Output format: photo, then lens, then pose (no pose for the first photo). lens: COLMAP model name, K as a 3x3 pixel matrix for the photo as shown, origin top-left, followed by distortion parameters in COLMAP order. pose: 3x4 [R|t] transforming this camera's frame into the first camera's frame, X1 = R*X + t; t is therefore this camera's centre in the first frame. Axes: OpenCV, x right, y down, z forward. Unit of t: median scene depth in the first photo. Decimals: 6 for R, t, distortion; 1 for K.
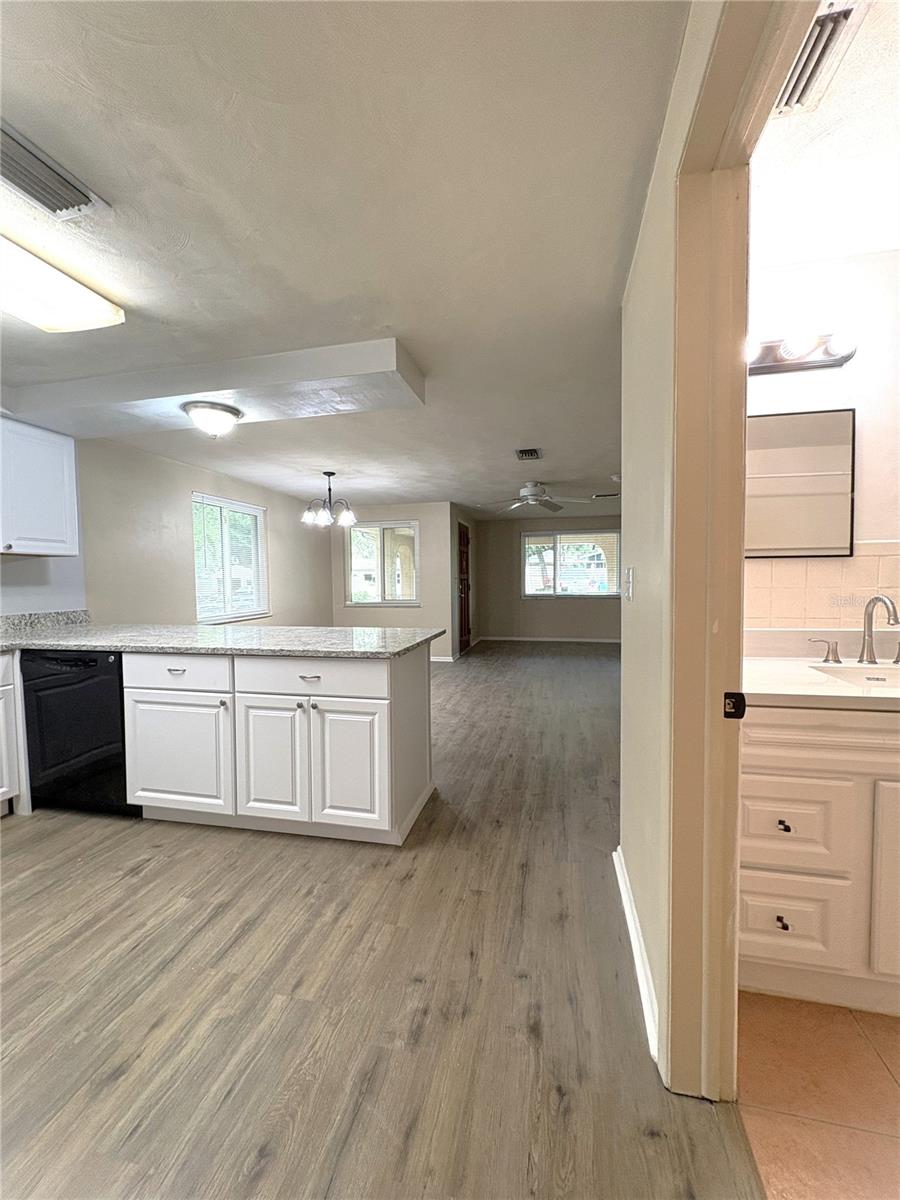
lens RADIAL K [[479.1, 0, 450.0], [0, 479.1, 600.0], [0, 0, 1]] dist [-0.000613, -0.000166]
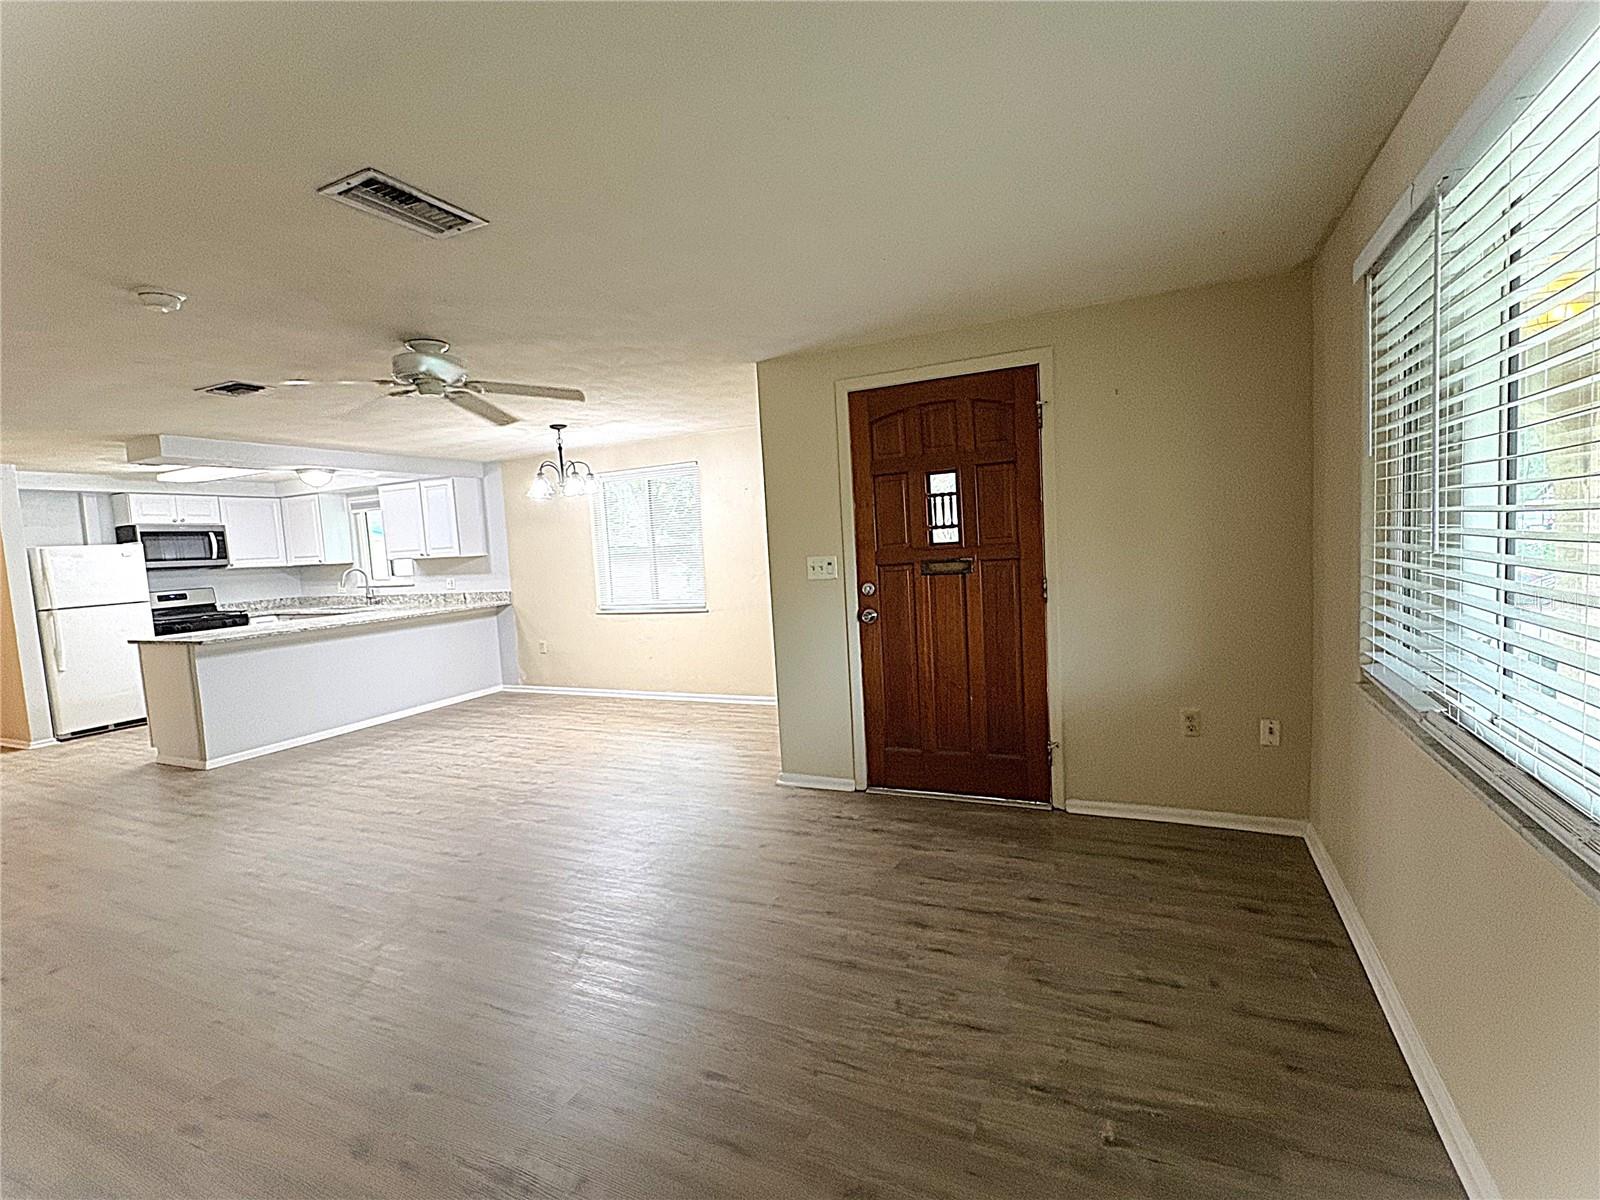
lens RADIAL K [[747.8, 0, 800.0], [0, 747.8, 600.0], [0, 0, 1]] dist [0.002871, 0.000411]
pose [[-0.213149, 0.101748, -0.971707, 1.822775], [0.015891, 0.994792, 0.100680, -0.249075], [0.976891, 0.006018, -0.213656, 3.641132]]
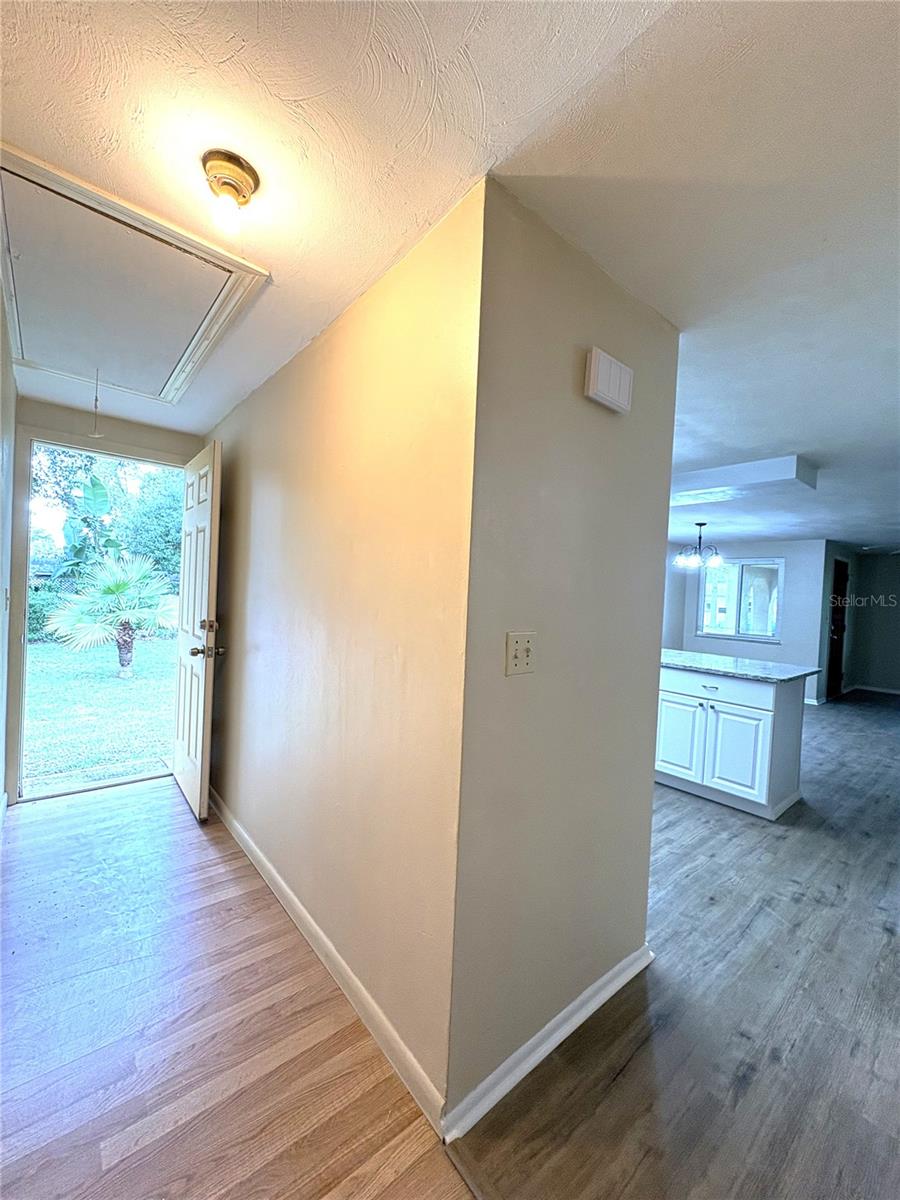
lens RADIAL K [[479.1, 0, 450.0], [0, 479.1, 600.0], [0, 0, 1]] dist [-0.000613, -0.000166]
pose [[0.797678, 0.060181, -0.600074, -0.056299], [-0.083793, 0.996417, -0.011455, -0.025898], [0.597234, 0.059419, 0.799863, -0.692379]]
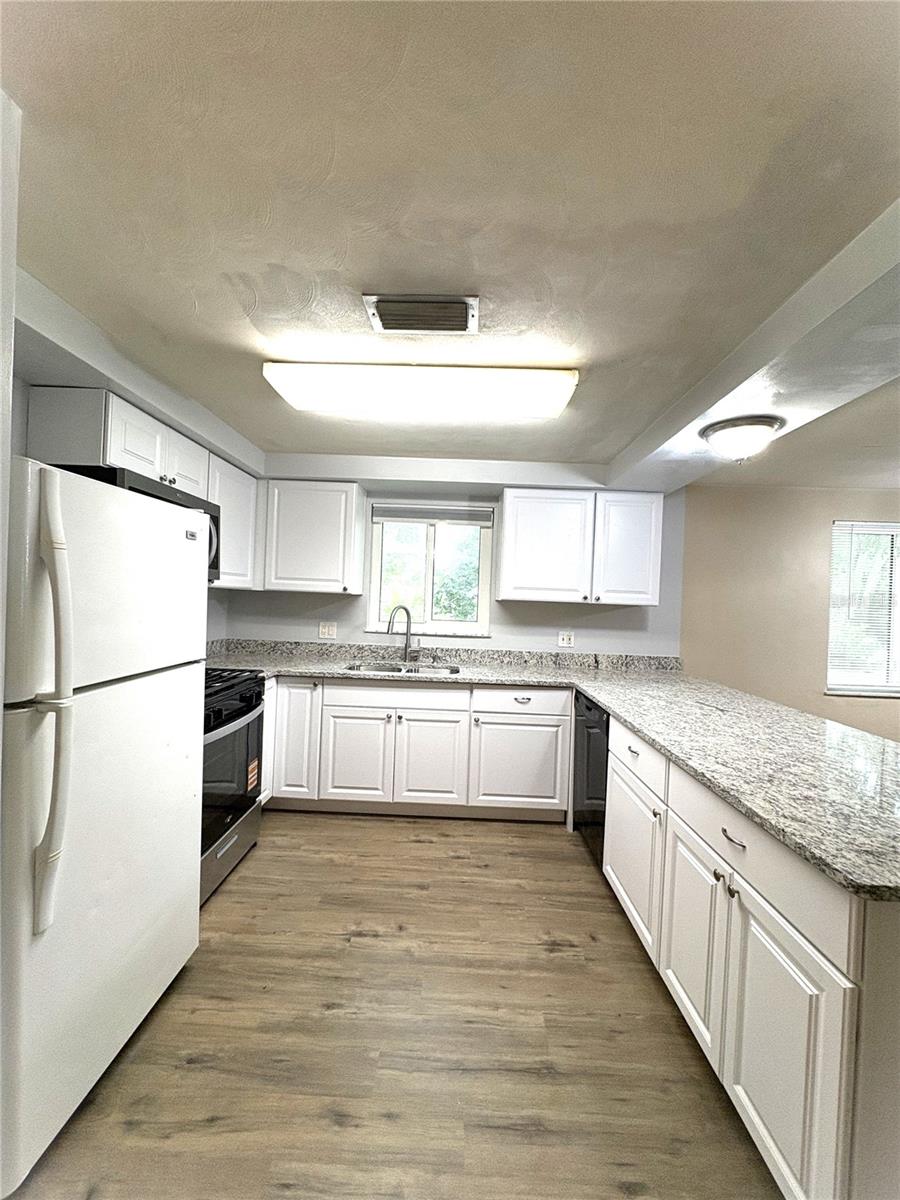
lens RADIAL K [[479.1, 0, 450.0], [0, 479.1, 600.0], [0, 0, 1]] dist [-0.000613, -0.000166]
pose [[0.207627, 0.023441, -0.977927, 0.201881], [-0.085372, 0.996333, 0.005757, -0.103643], [0.974476, 0.082292, 0.208867, 0.496926]]
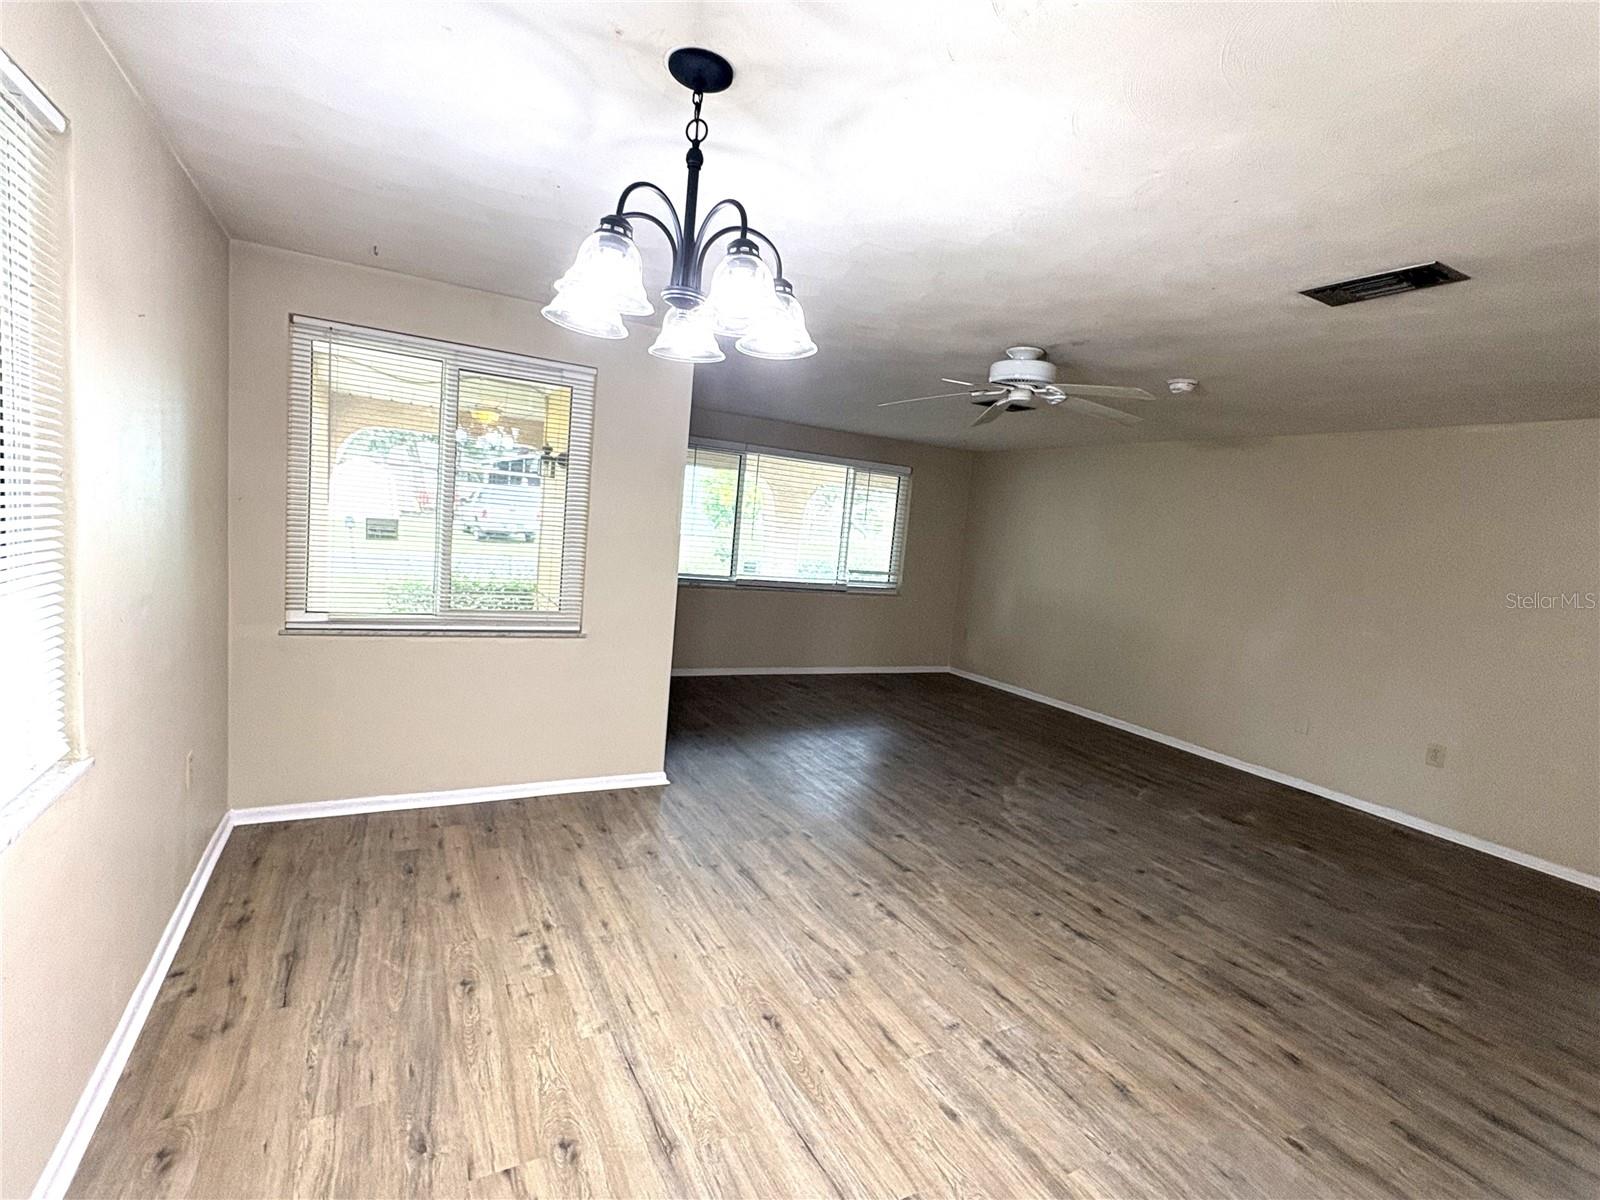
lens RADIAL K [[747.8, 0, 800.0], [0, 747.8, 600.0], [0, 0, 1]] dist [0.002871, 0.000411]
pose [[0.745073, 0.009745, 0.666912, -0.952367], [-0.069307, 0.995612, 0.062882, -0.169840], [-0.663372, -0.093073, 0.742479, 1.658831]]
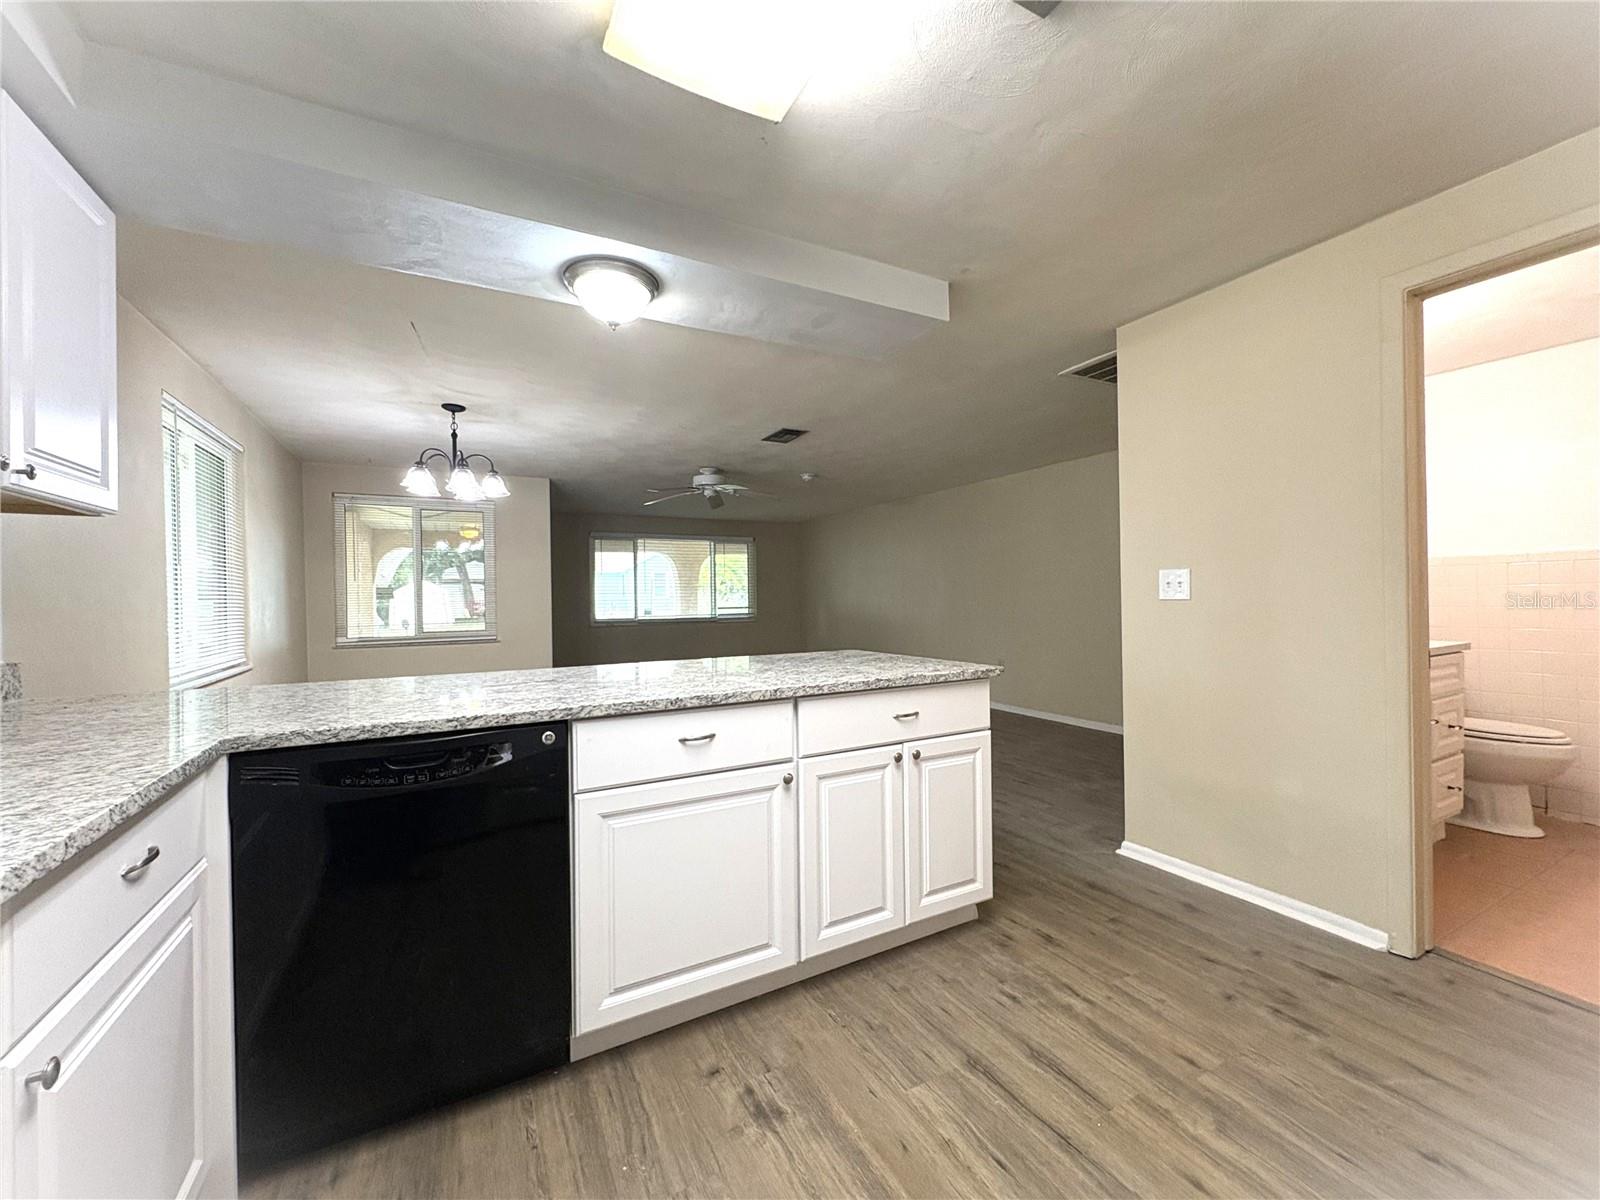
lens RADIAL K [[639.0, 0, 800.0], [0, 639.0, 600.0], [0, 0, 1]] dist [-0.000622, -0.000036]
pose [[0.751555, -0.002334, 0.659666, -1.008771], [0.035607, 0.998679, -0.037034, 0.019876], [-0.658709, 0.051322, 0.750646, 0.378006]]
